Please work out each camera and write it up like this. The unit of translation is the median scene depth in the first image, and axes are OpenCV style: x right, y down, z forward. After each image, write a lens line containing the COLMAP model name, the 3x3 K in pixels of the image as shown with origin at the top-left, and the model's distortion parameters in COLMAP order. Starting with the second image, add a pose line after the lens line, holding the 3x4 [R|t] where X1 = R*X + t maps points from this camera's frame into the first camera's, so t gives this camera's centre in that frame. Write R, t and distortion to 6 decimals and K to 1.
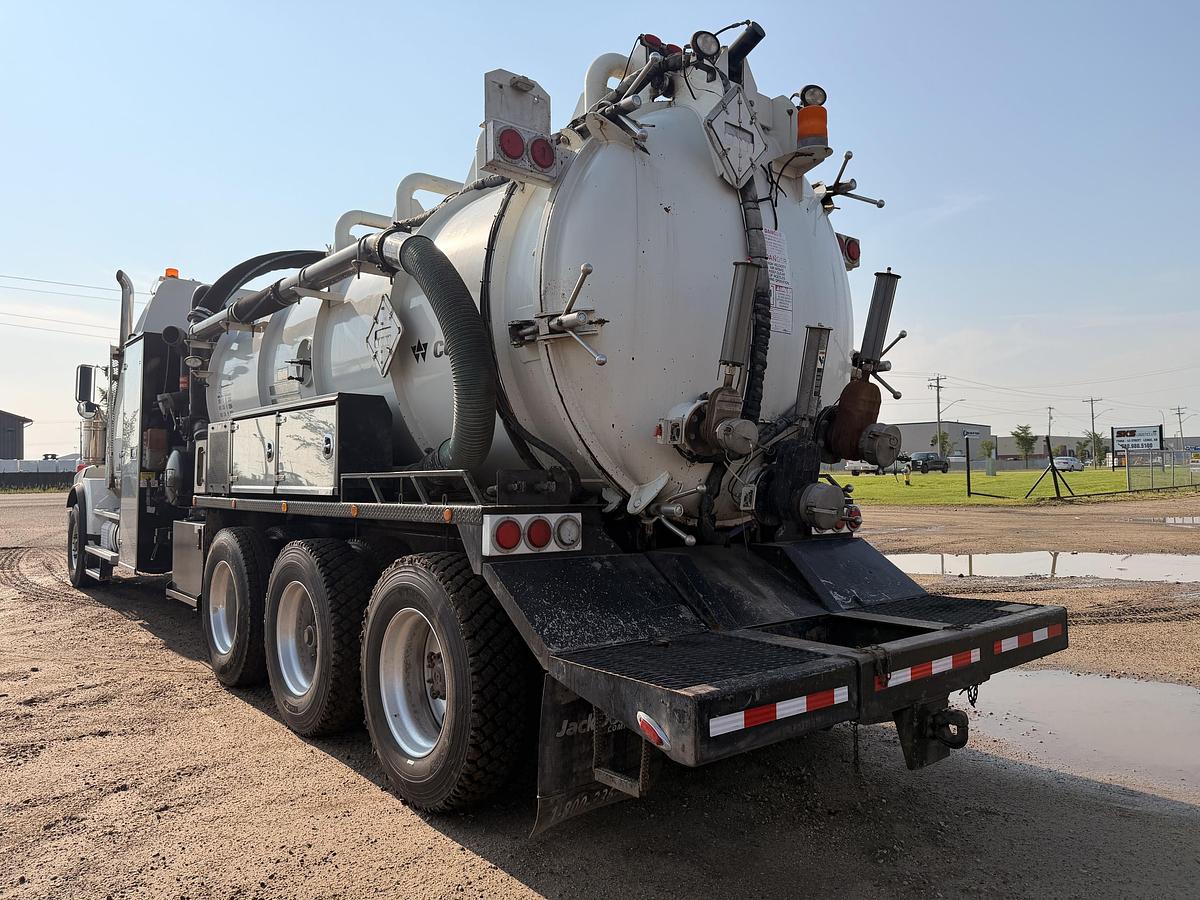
lens RADIAL K [[813.4, 0, 597.9], [0, 813.4, 467.2], [0, 0, 1]] dist [0.085351, -0.093416]
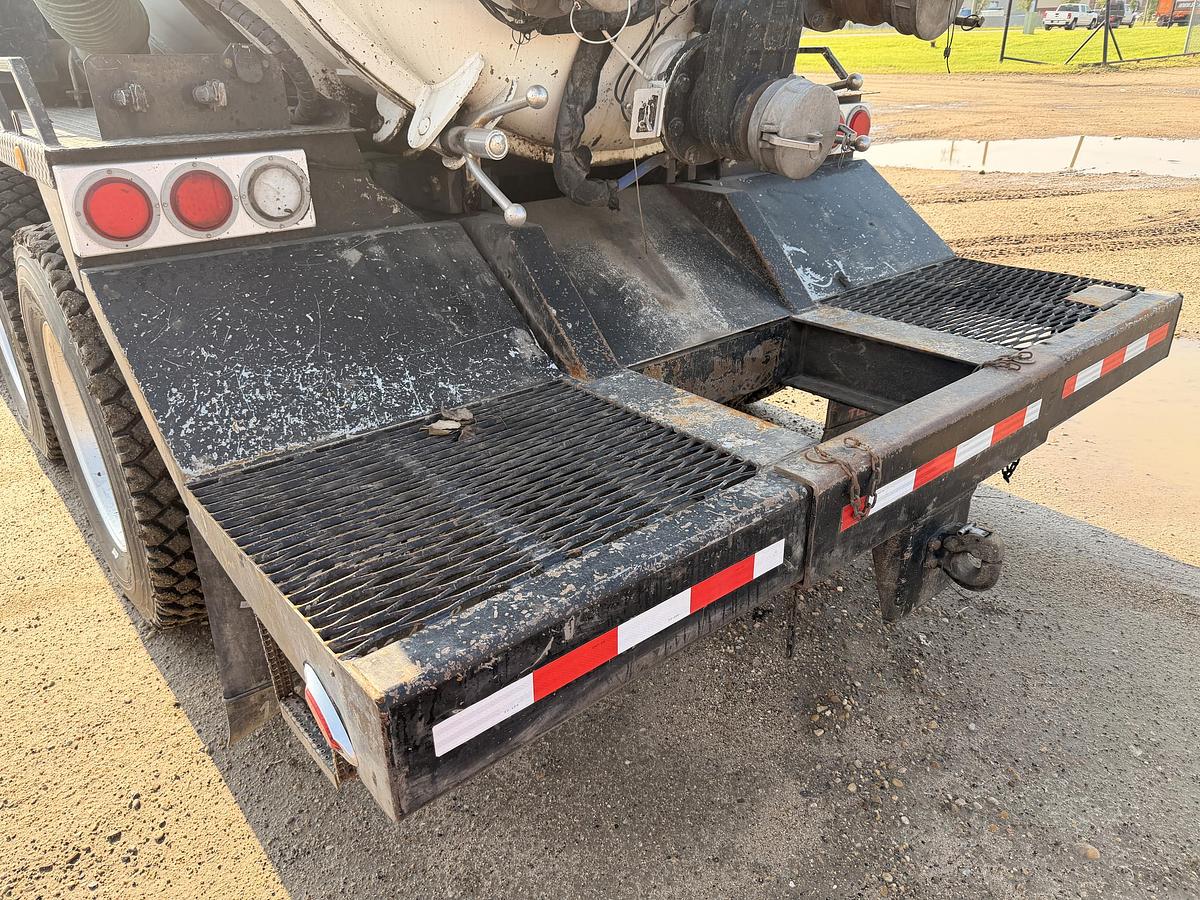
lens RADIAL K [[841.5, 0, 600.0], [0, 841.5, 450.0], [0, 0, 1]] dist [0.090151, -0.091508]
pose [[0.999736, -0.015040, 0.017365, 0.143094], [0.005834, 0.897336, 0.441310, -0.007593], [-0.022219, -0.441092, 0.897187, 0.442498]]
